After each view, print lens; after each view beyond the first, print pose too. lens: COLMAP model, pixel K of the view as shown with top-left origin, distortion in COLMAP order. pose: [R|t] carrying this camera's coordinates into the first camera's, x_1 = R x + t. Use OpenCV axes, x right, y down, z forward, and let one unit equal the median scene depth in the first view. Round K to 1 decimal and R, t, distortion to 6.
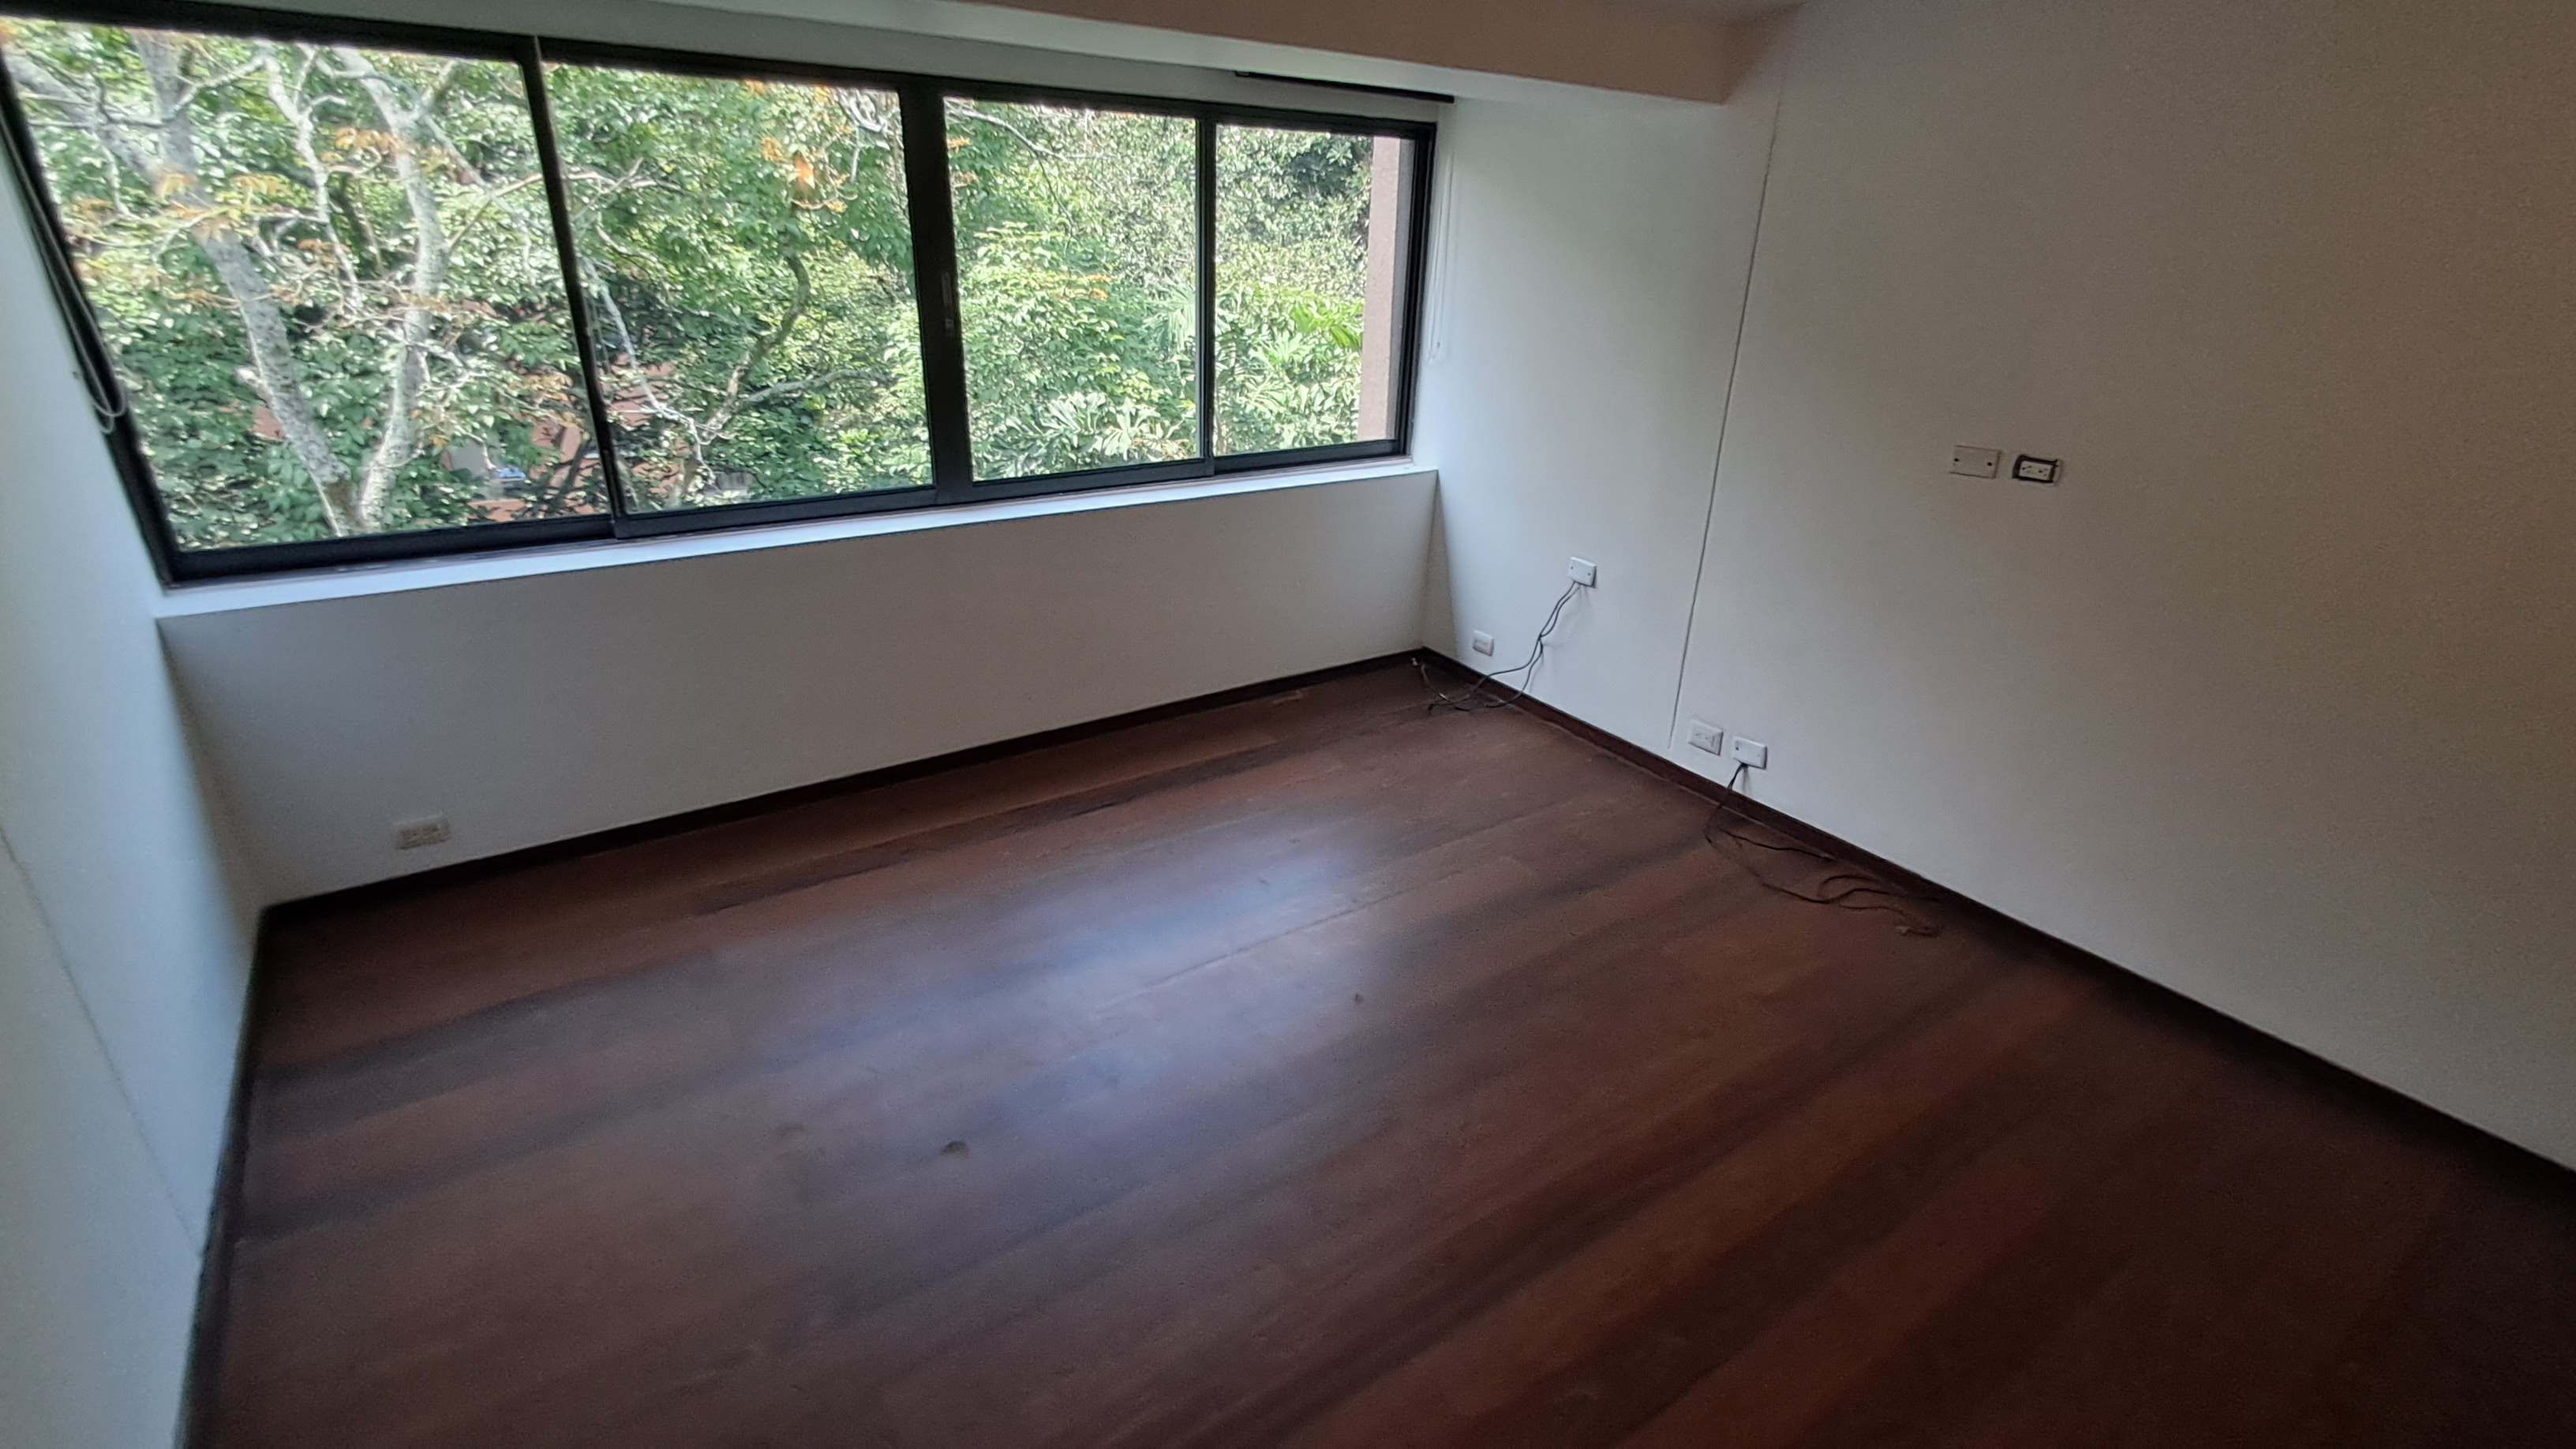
lens RADIAL K [[1175.2, 0, 1288.0], [0, 1175.2, 724.5], [0, 0, 1]] dist [-0.005005, 0.015649]
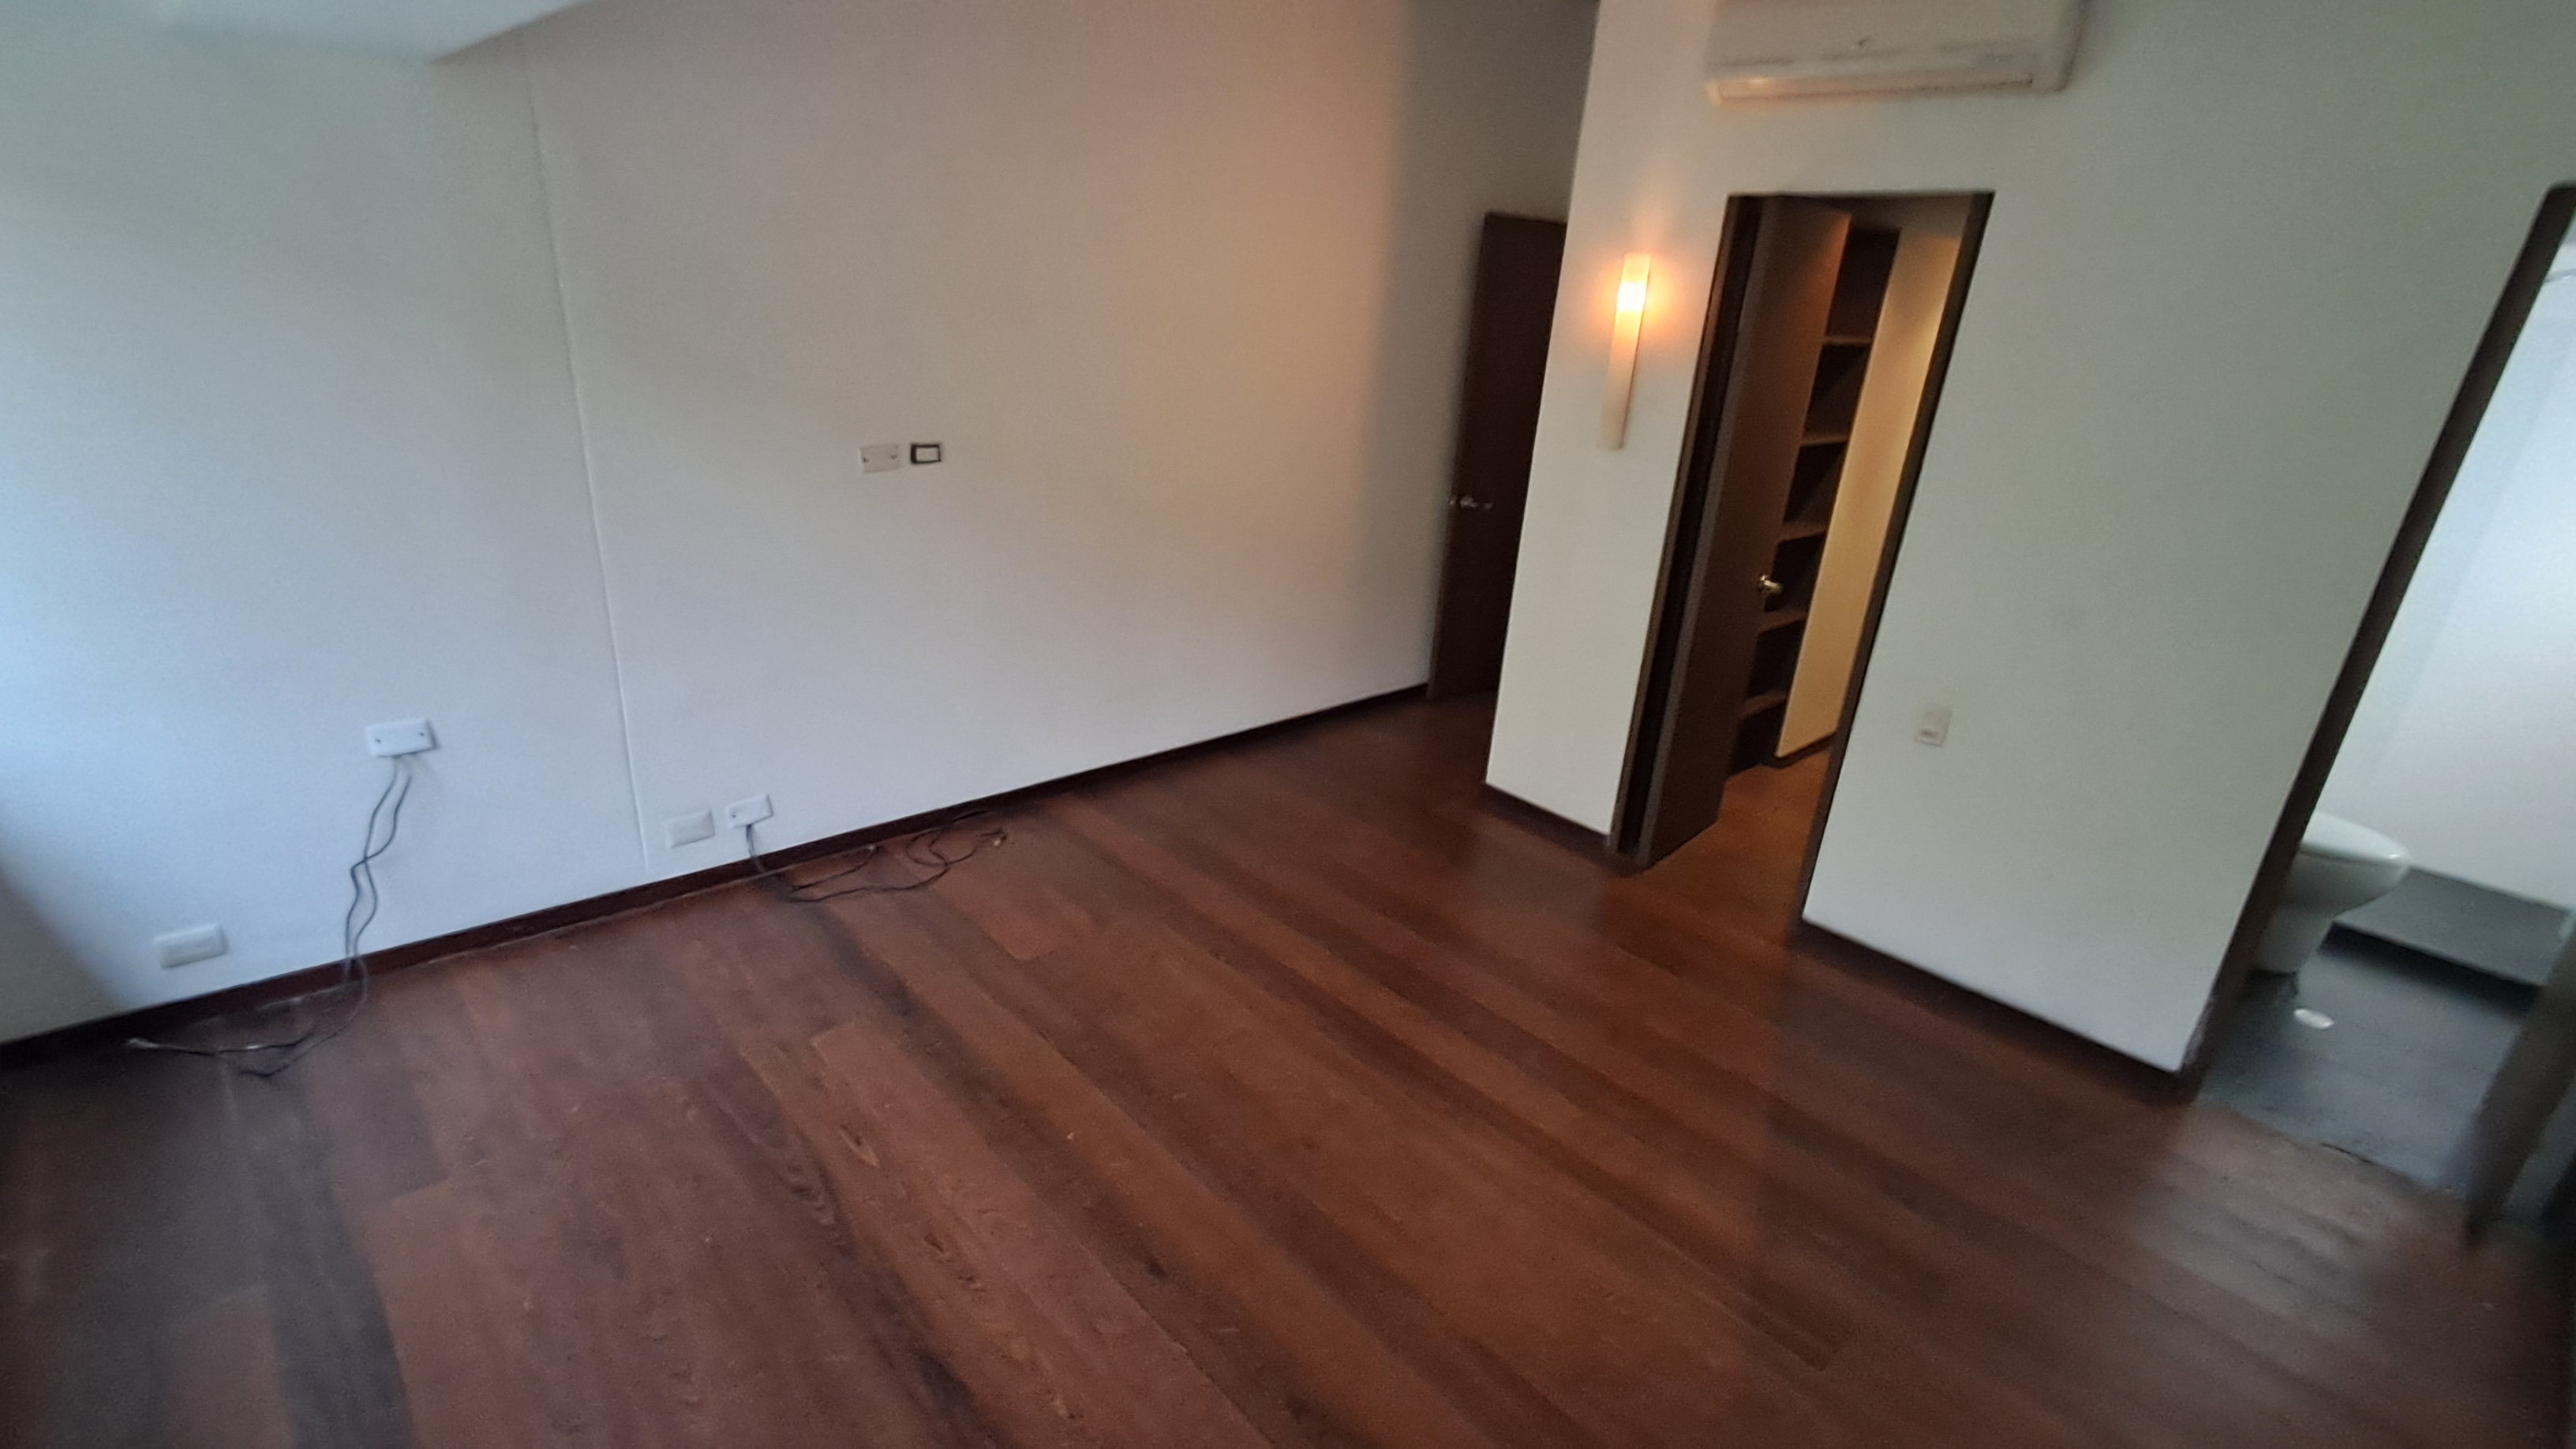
lens RADIAL K [[1175.2, 0, 1288.0], [0, 1175.2, 724.5], [0, 0, 1]] dist [-0.005005, 0.015649]
pose [[-0.139375, -0.389017, 0.910626, -0.498680], [0.324862, 0.850744, 0.413157, -0.291125], [-0.935435, 0.353412, 0.007804, 0.607816]]
